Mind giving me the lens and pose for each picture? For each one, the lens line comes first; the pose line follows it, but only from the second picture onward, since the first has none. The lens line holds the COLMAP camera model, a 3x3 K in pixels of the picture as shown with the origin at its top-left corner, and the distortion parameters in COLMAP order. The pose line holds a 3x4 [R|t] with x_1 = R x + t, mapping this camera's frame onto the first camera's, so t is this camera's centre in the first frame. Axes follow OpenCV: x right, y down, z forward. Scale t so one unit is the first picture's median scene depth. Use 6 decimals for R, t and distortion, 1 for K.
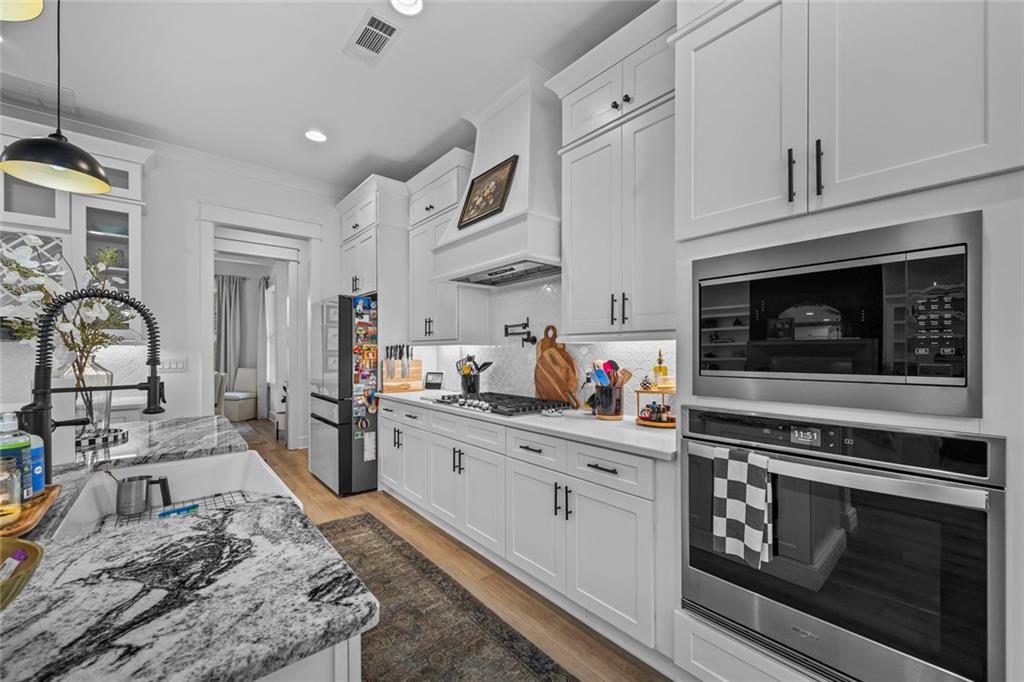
lens RADIAL K [[408.6, 0, 515.3], [0, 408.6, 351.6], [0, 0, 1]] dist [-0.000222, -0.000040]
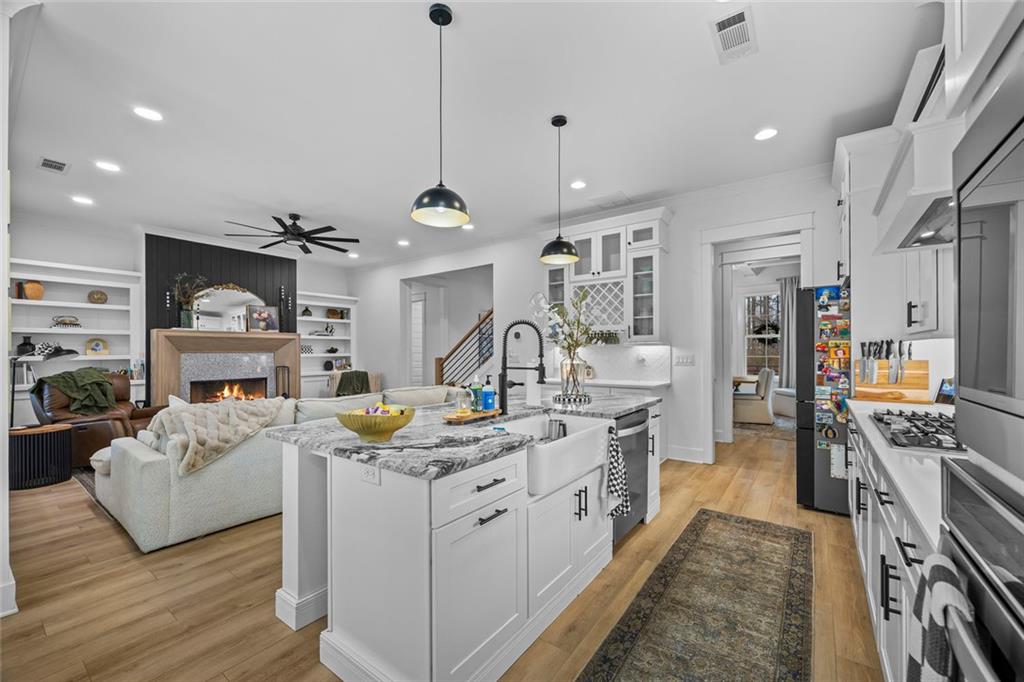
lens RADIAL K [[400.8, 0, 514.1], [0, 400.8, 347.4], [0, 0, 1]] dist [-0.001086, -0.000124]
pose [[0.242391, -0.008211, -0.970144, 0.375340], [0.003594, 0.999965, -0.007565, 0.000242], [0.970172, -0.001653, 0.242412, 0.196663]]
